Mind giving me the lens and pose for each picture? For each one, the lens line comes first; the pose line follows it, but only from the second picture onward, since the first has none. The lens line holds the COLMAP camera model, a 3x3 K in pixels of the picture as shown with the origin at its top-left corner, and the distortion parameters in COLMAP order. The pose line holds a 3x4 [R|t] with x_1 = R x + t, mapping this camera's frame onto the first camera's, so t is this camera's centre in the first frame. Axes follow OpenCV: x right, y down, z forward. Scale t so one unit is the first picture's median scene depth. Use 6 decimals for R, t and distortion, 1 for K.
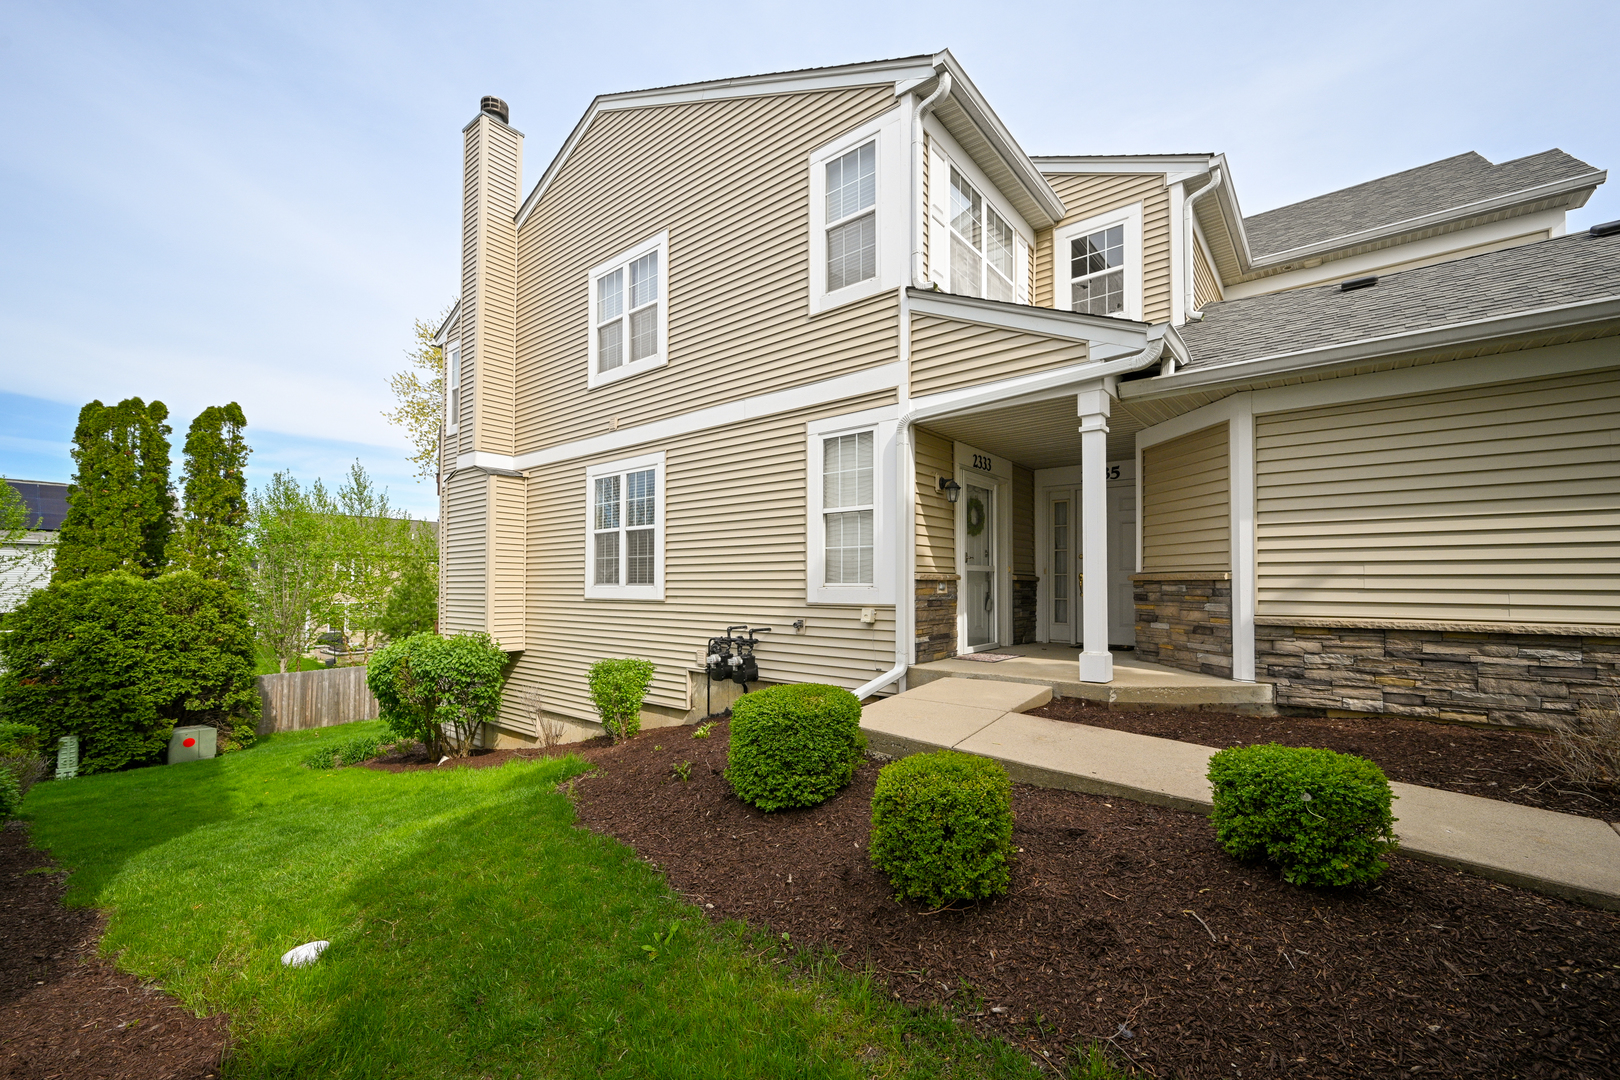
lens RADIAL K [[653.1, 0, 809.5], [0, 653.1, 568.2], [0, 0, 1]] dist [0.003397, 0.000535]
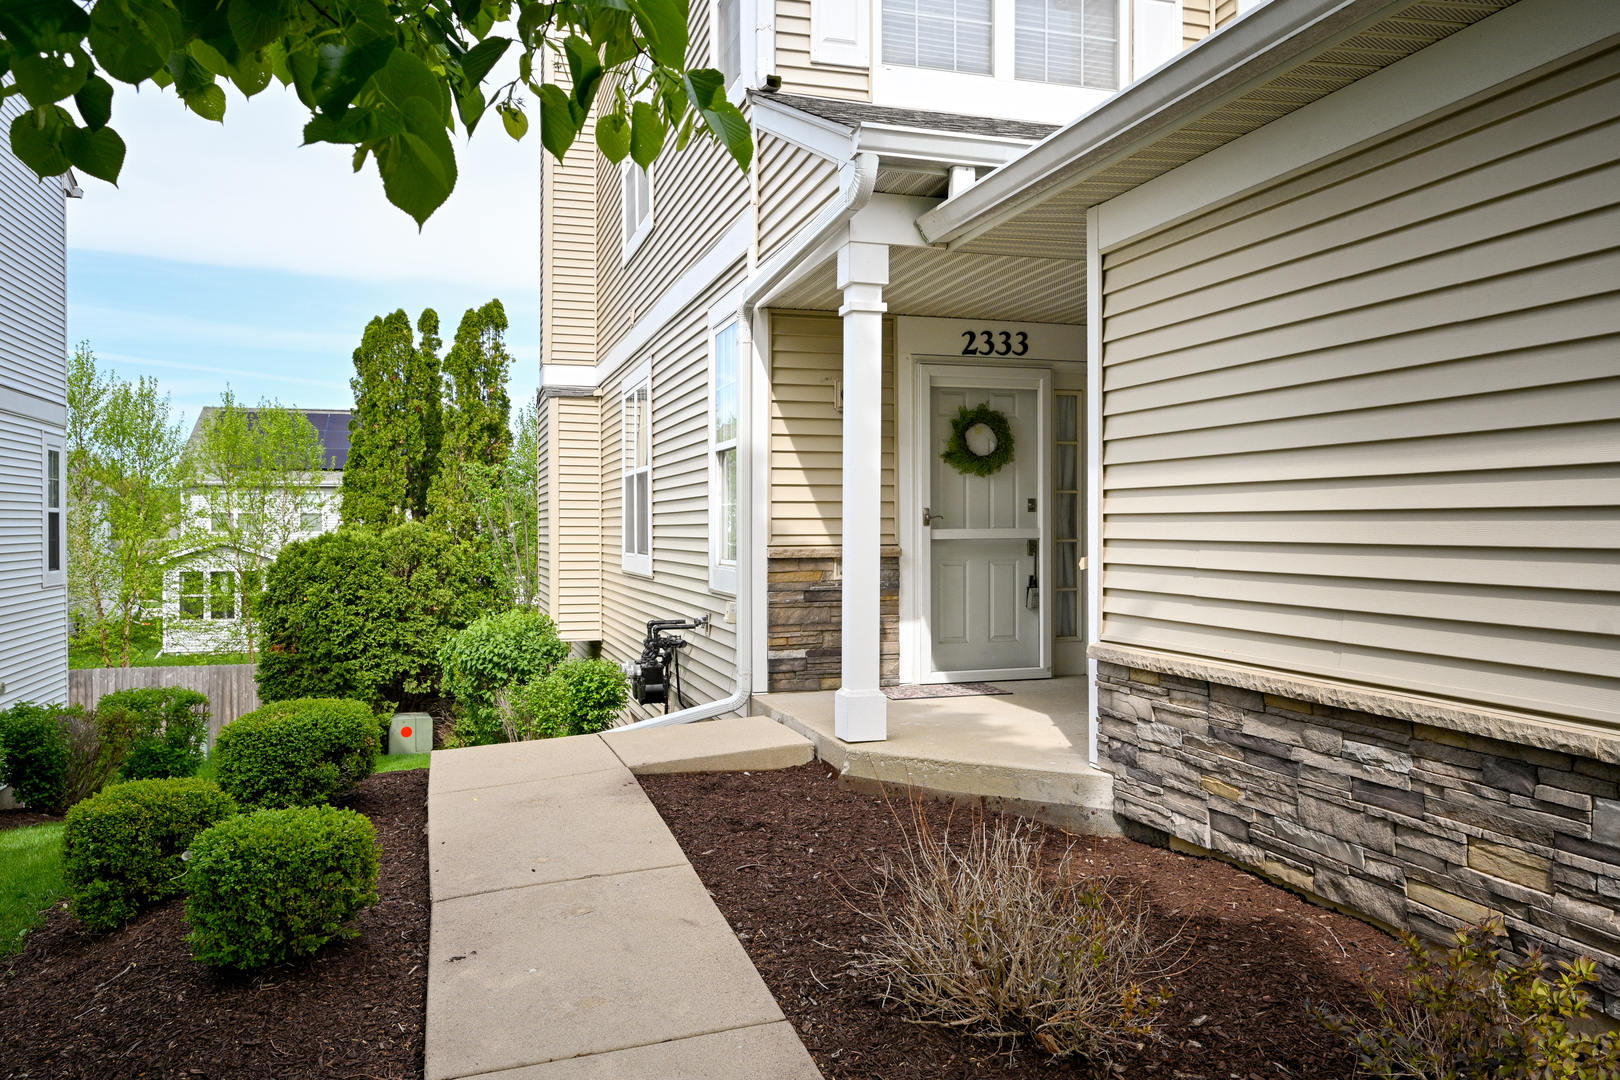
lens RADIAL K [[1213.7, 0, 809.8], [0, 1213.7, 534.4], [0, 0, 1]] dist [-0.012041, 0.000161]
pose [[0.831630, -0.000148, -0.555330, 0.823611], [0.017492, 0.999511, 0.025929, -0.033360], [0.555055, -0.031278, 0.831226, 0.058100]]
